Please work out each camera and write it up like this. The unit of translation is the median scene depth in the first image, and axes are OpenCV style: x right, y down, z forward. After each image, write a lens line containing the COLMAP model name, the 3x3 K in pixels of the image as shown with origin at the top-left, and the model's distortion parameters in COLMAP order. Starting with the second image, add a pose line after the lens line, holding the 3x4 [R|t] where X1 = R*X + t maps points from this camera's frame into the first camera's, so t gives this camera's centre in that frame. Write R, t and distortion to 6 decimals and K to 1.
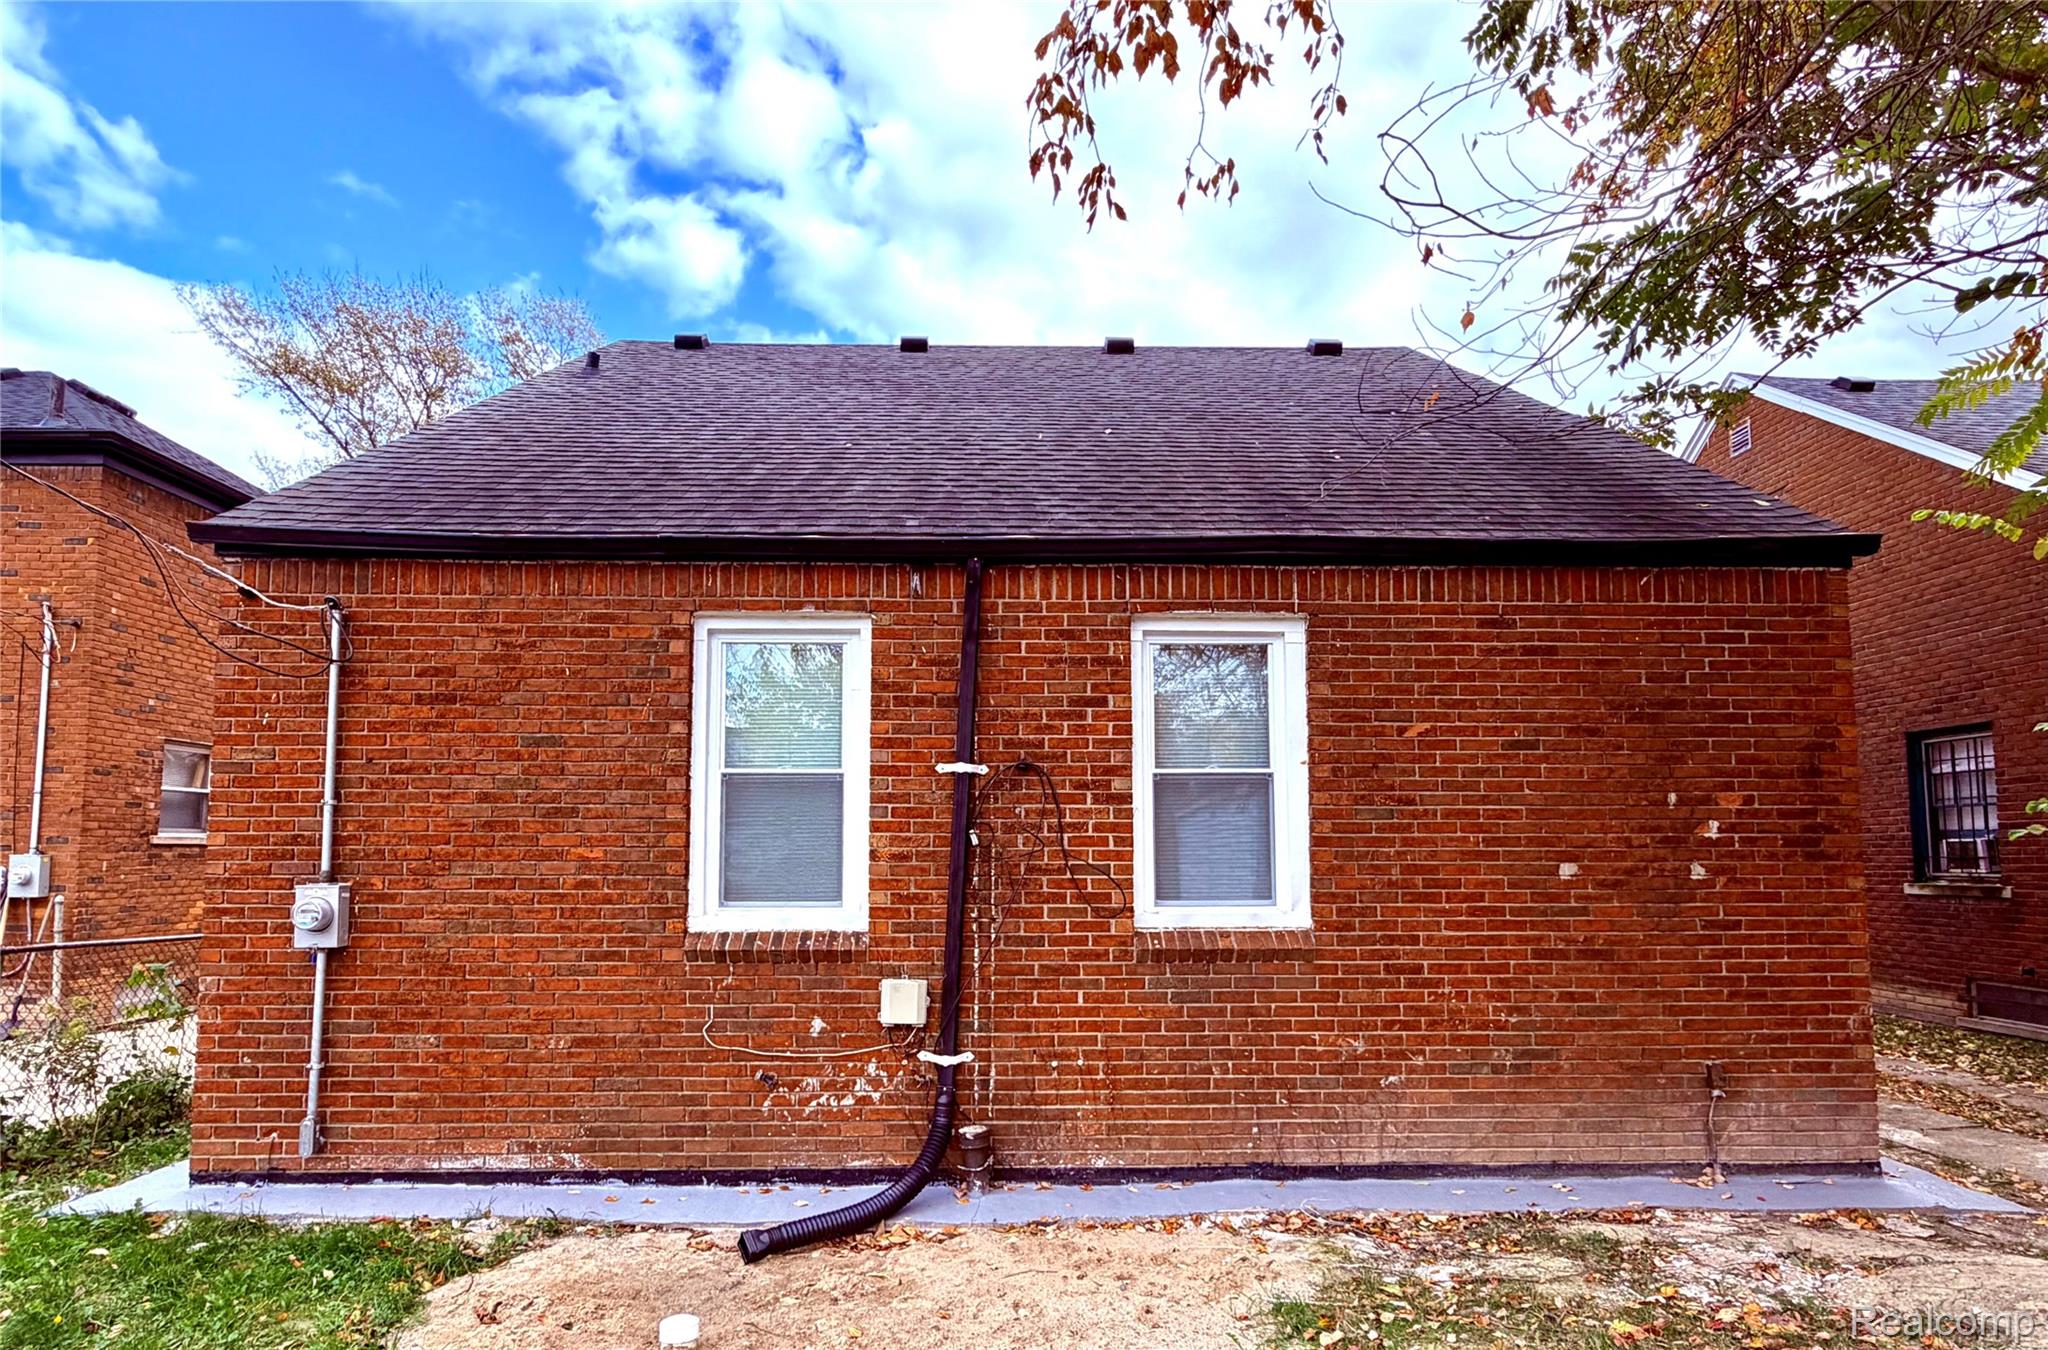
lens RADIAL K [[1051.4, 0, 989.9], [0, 1051.4, 724.9], [0, 0, 1]] dist [-0.001966, 0.000181]
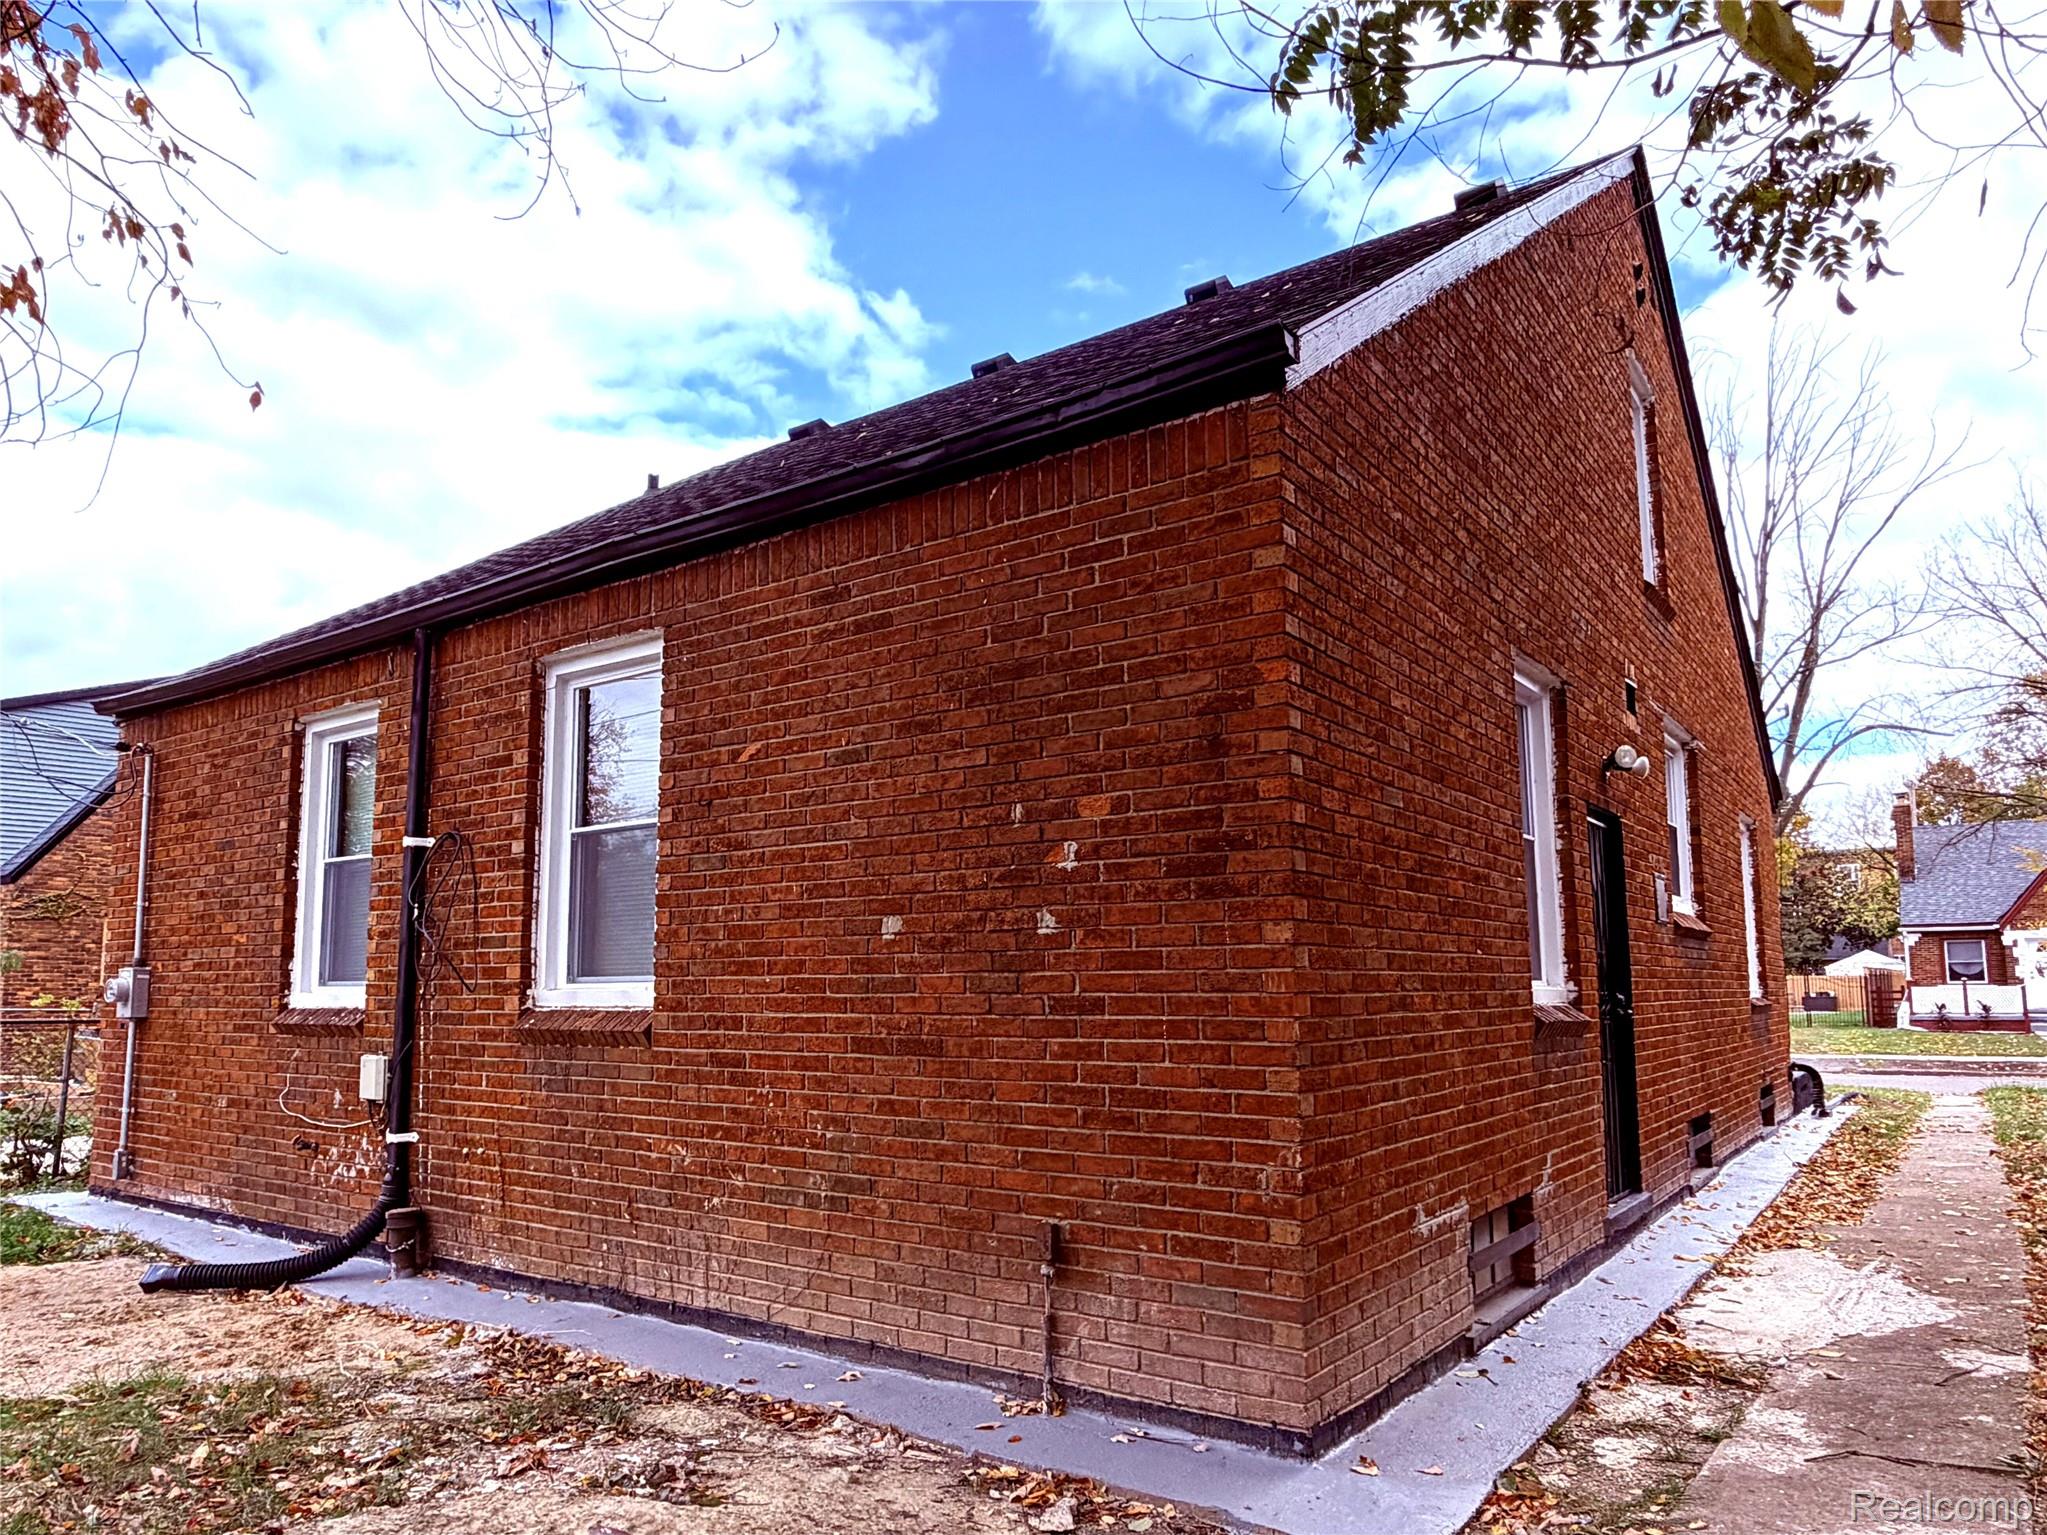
lens RADIAL K [[1313.1, 0, 1023.5], [0, 1313.1, 771.9], [0, 0, 1]] dist [0.001122, -0.005133]
pose [[0.797946, -0.102593, -0.593933, 1.162881], [0.081325, 0.994722, -0.062564, 0.098079], [0.597217, 0.001621, 0.802078, 0.349477]]
